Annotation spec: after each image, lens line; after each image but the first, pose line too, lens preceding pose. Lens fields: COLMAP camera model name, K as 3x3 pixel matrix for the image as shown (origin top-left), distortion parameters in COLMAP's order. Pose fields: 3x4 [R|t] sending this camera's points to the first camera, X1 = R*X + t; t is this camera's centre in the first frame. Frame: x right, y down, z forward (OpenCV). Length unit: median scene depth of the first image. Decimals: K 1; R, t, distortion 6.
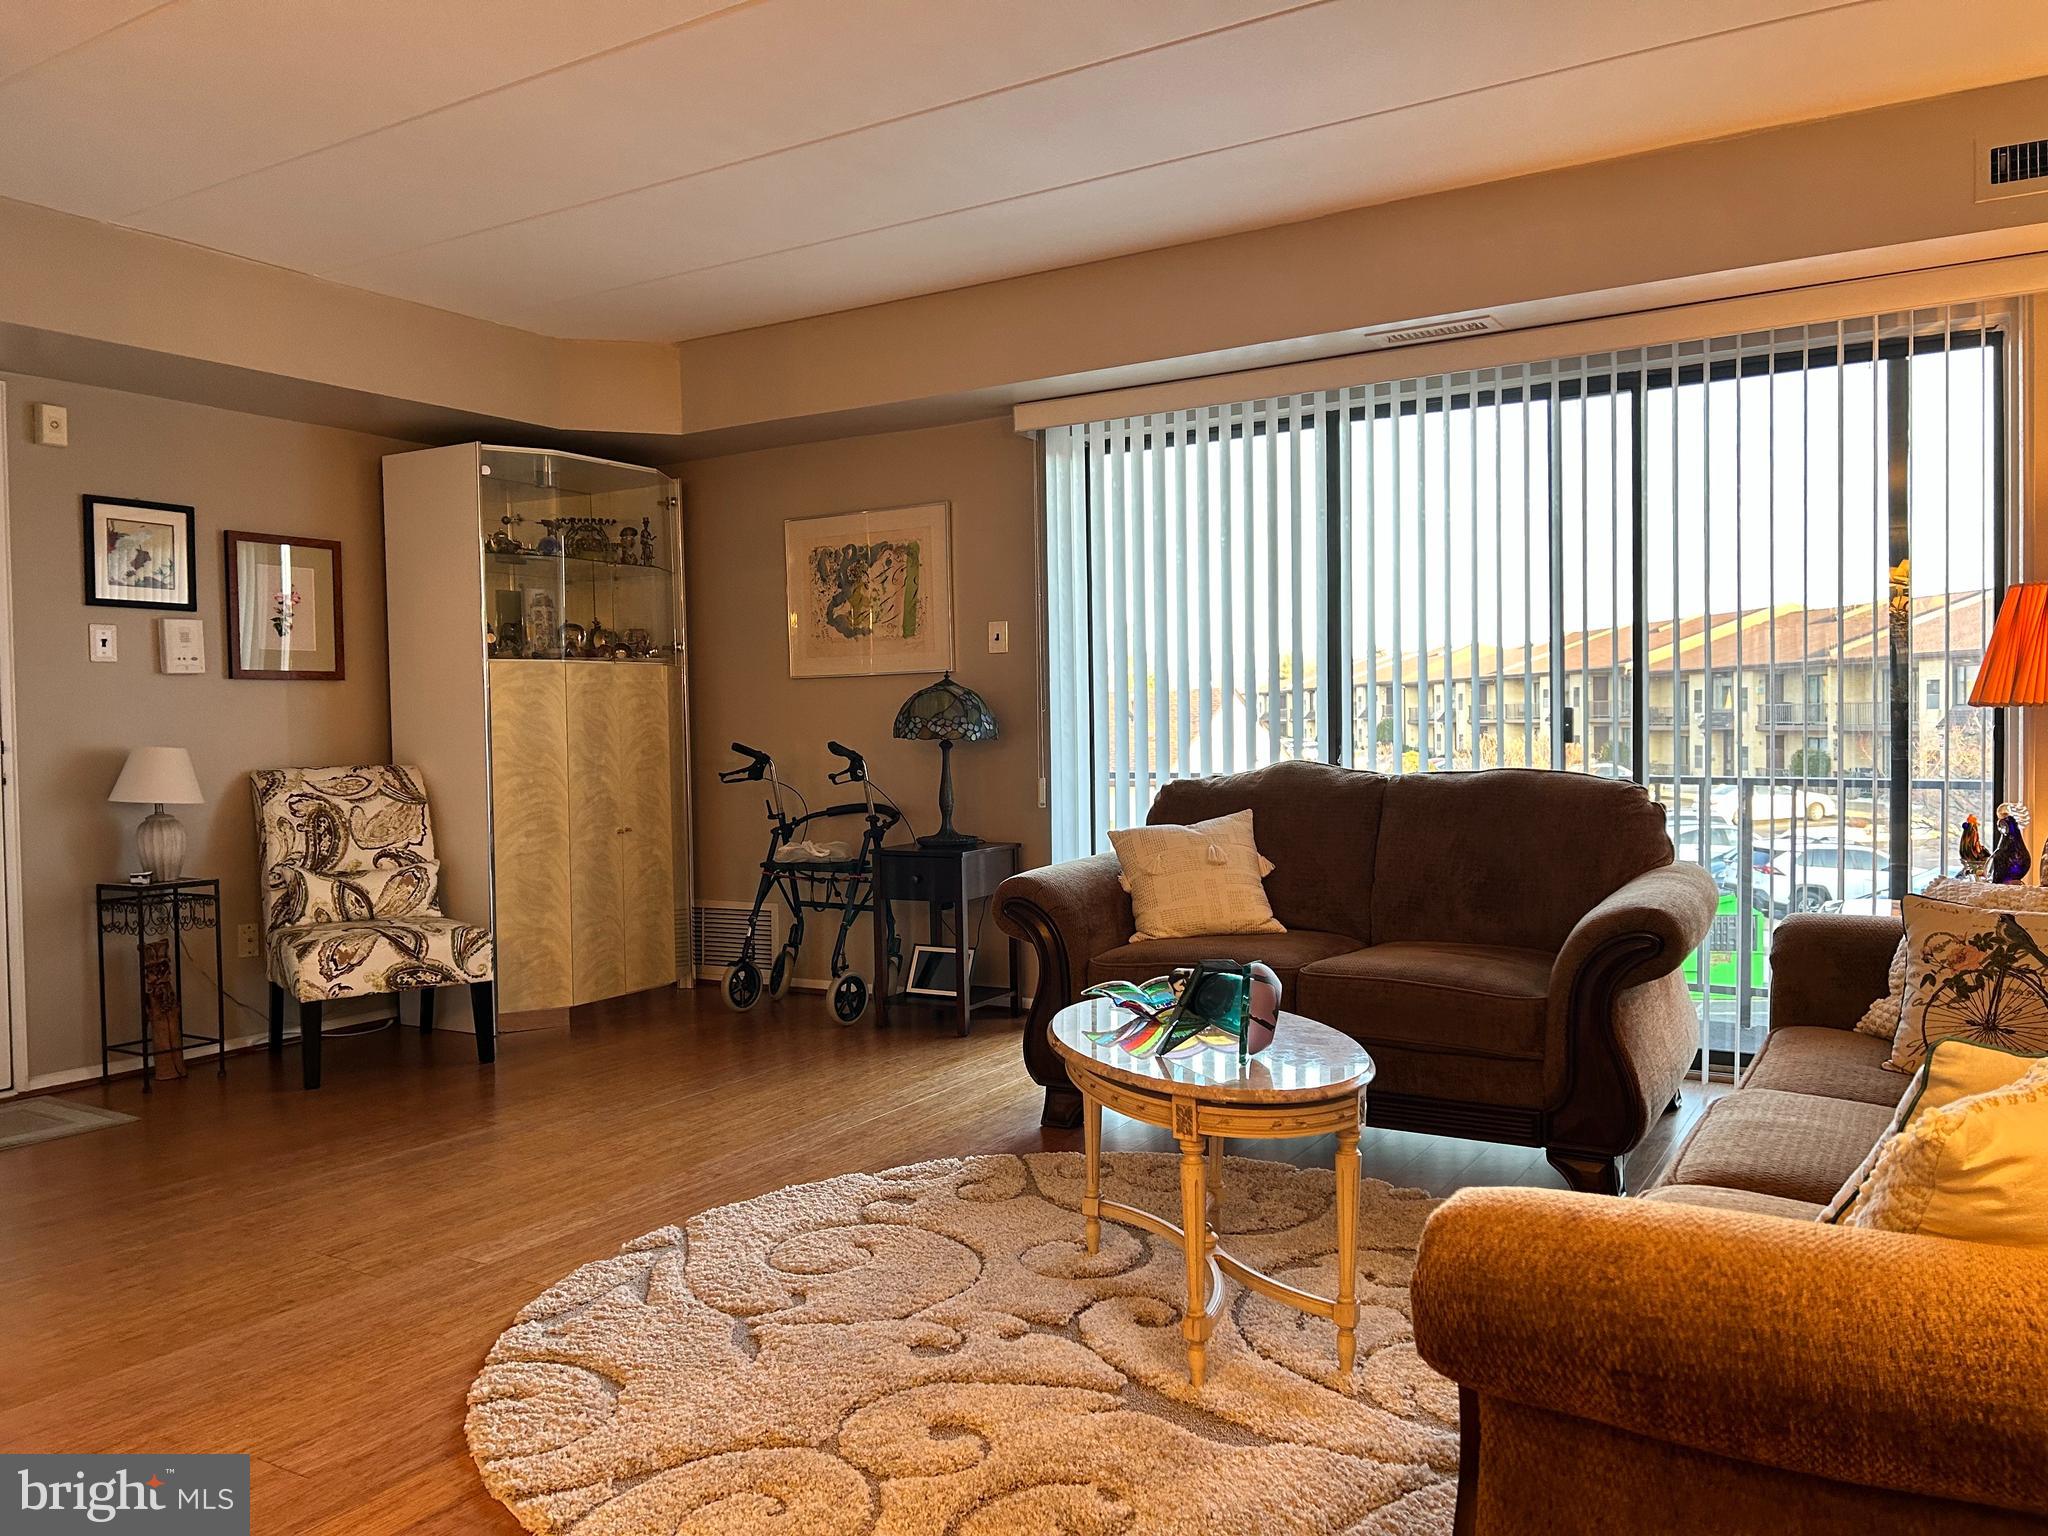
lens RADIAL K [[1529.1, 0, 1022.5], [0, 1529.1, 767.5], [0, 0, 1]] dist [0.043732, -0.044434]
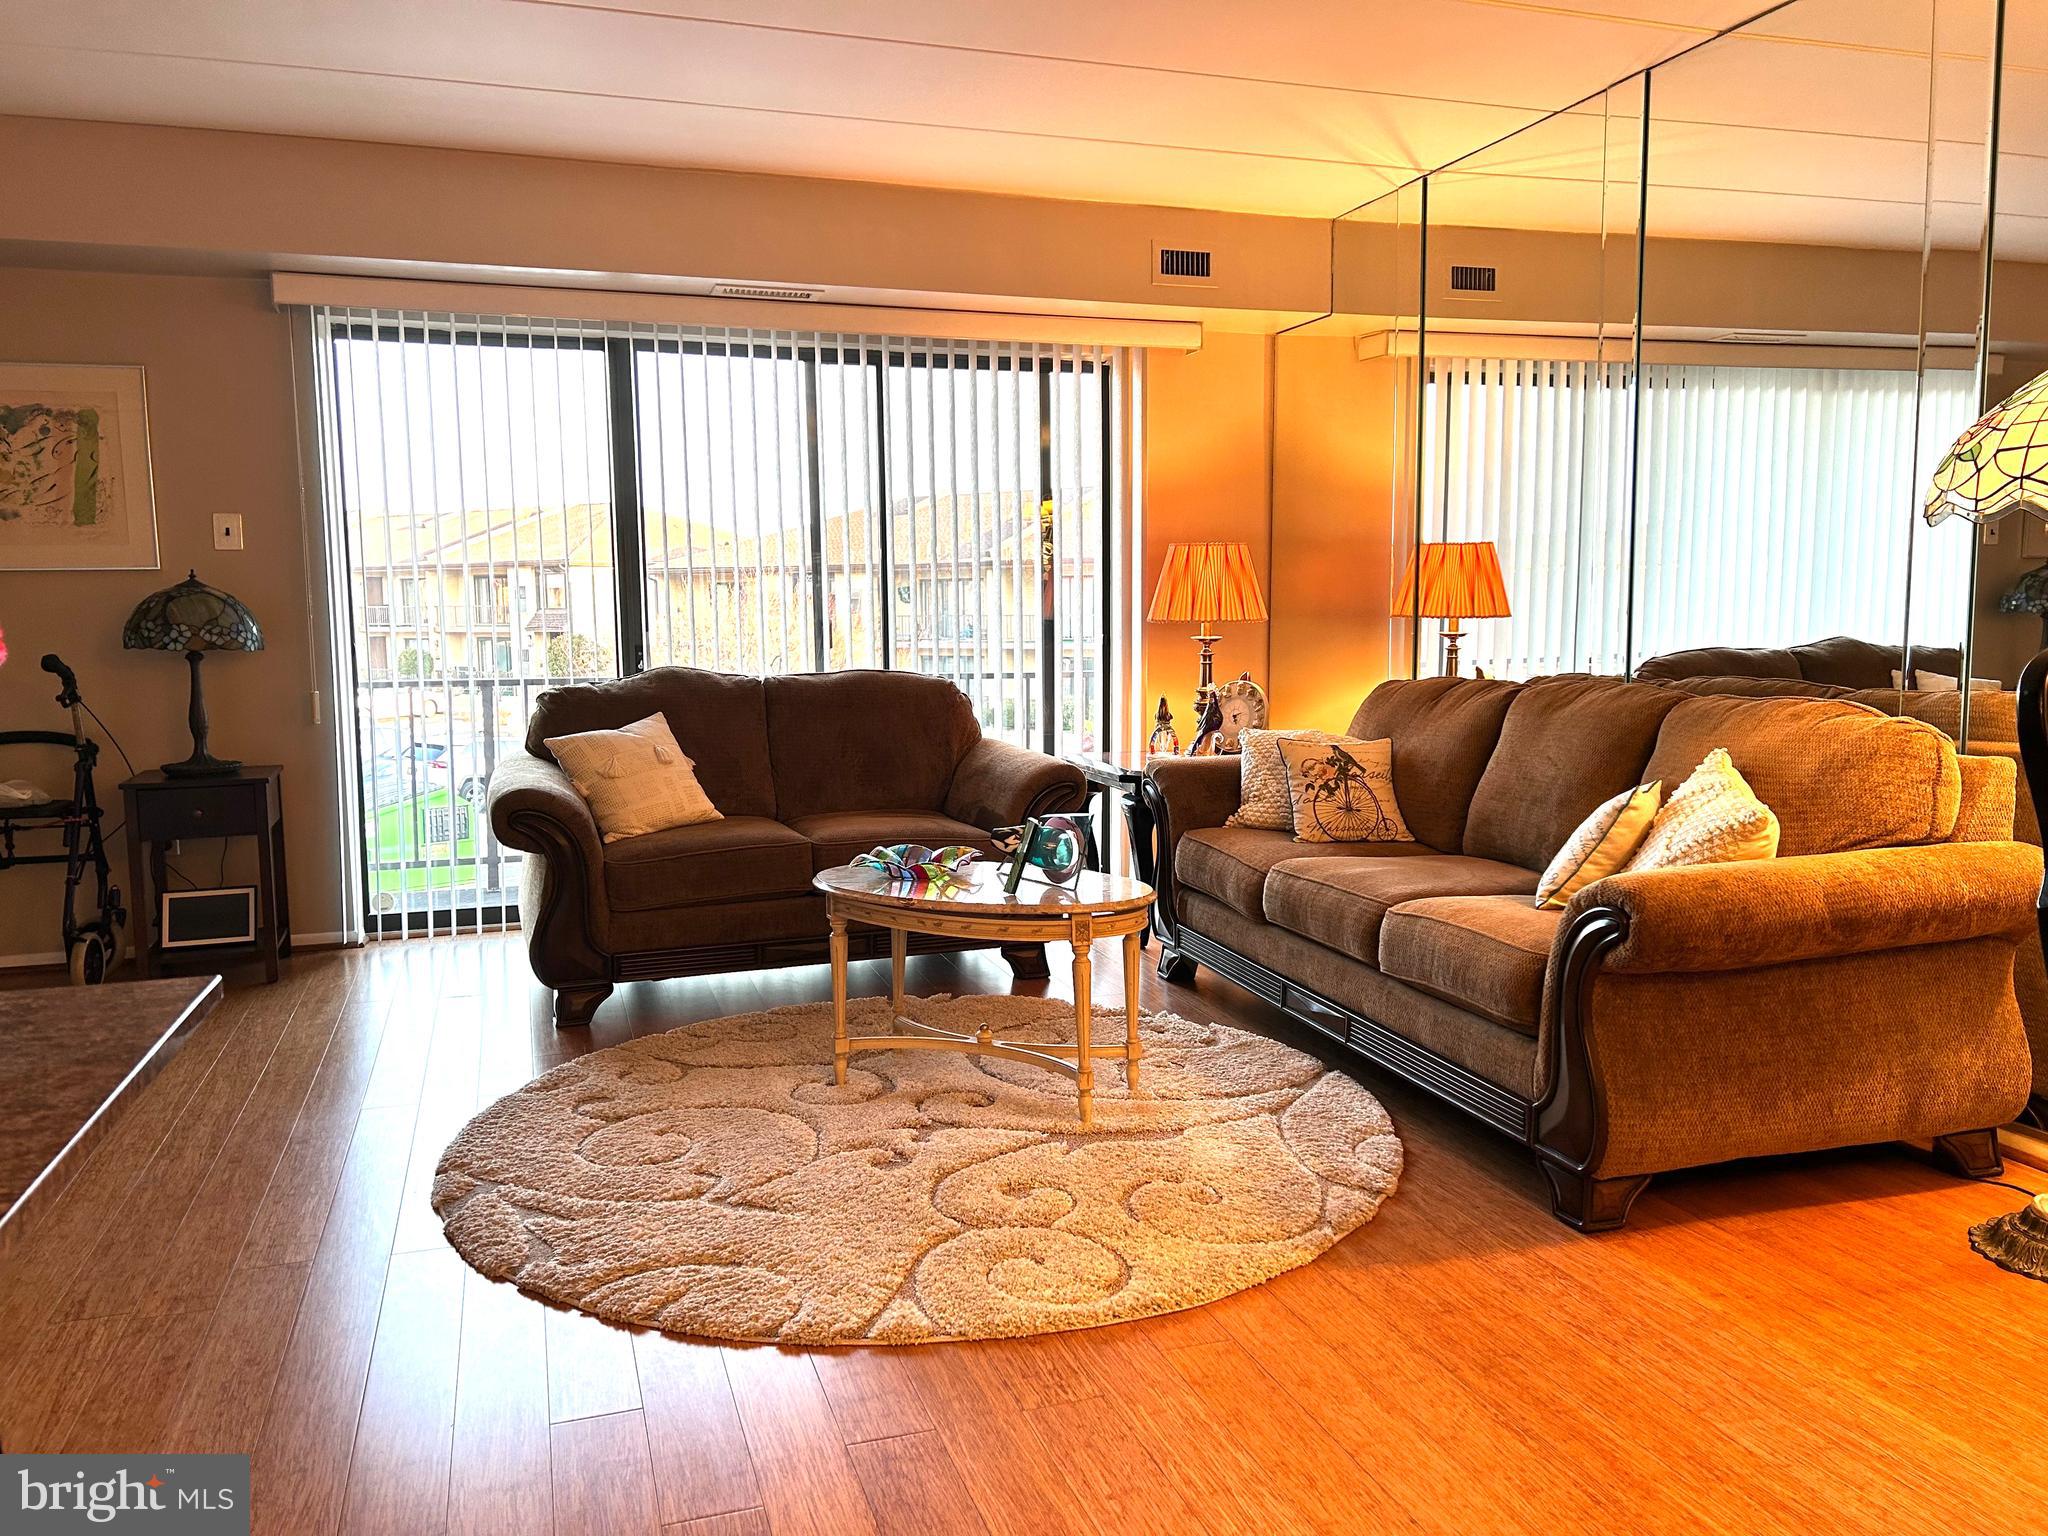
lens RADIAL K [[1529.1, 0, 1054.3], [0, 1529.1, 756.6], [0, 0, 1]] dist [0.043732, -0.044434]
pose [[0.635394, -0.065055, 0.769443, -0.495288], [0.021148, 0.997537, 0.066876, -0.007604], [-0.771899, -0.026221, 0.635205, 0.087129]]
